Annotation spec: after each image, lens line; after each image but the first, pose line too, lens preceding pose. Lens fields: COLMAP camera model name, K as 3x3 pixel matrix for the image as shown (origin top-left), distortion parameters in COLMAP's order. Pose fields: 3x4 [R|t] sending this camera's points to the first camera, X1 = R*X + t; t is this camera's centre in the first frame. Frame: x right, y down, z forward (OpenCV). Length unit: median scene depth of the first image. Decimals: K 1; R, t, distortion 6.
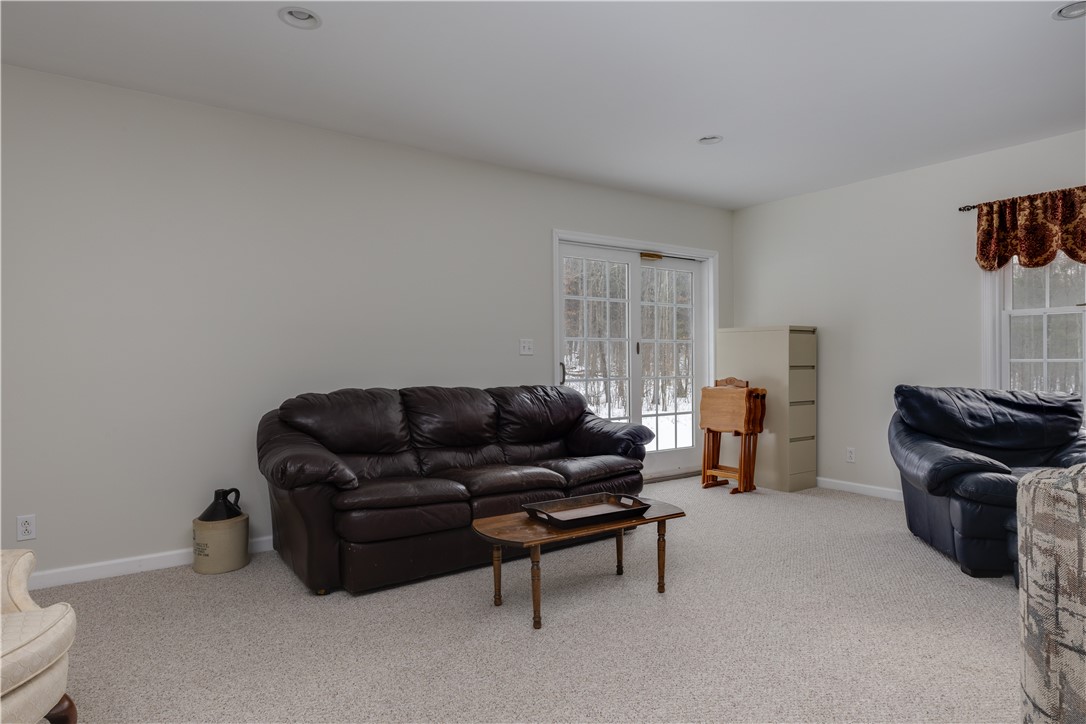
lens RADIAL K [[657.5, 0, 558.2], [0, 657.5, 366.2], [0, 0, 1]] dist [0.005111, 0.000278]
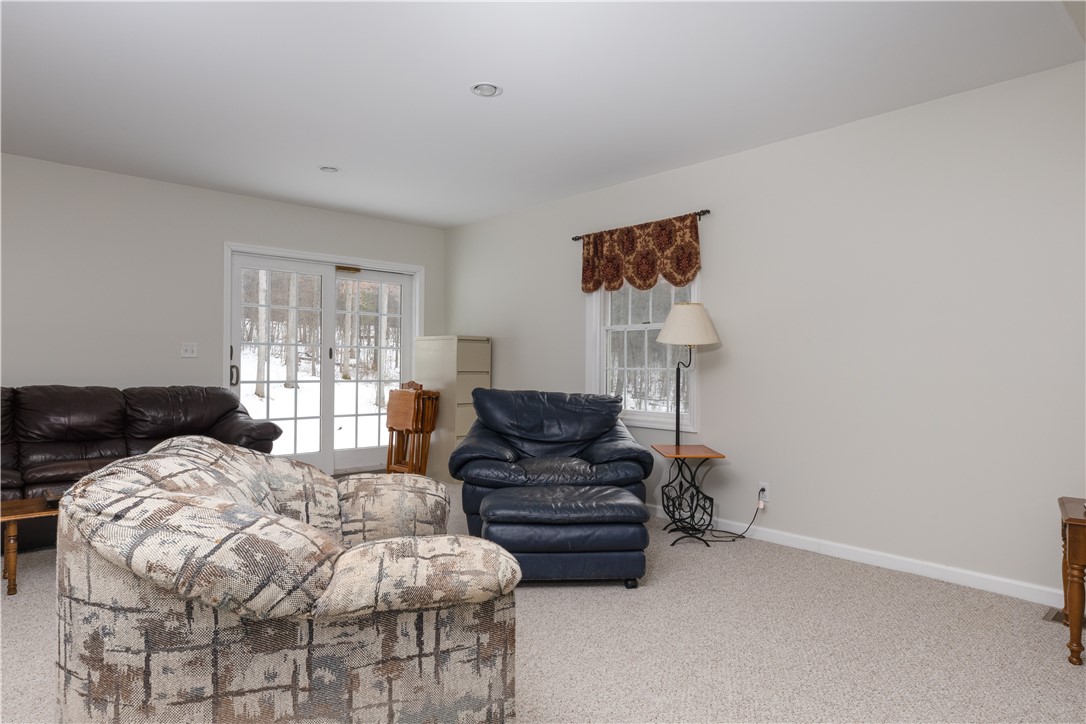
lens RADIAL K [[657.5, 0, 558.2], [0, 657.5, 366.2], [0, 0, 1]] dist [0.005111, 0.000278]
pose [[0.992110, 0.012978, 0.124699, 0.442543], [-0.011688, 0.999870, -0.011064, 0.001466], [-0.124826, 0.009519, 0.992133, -0.155040]]
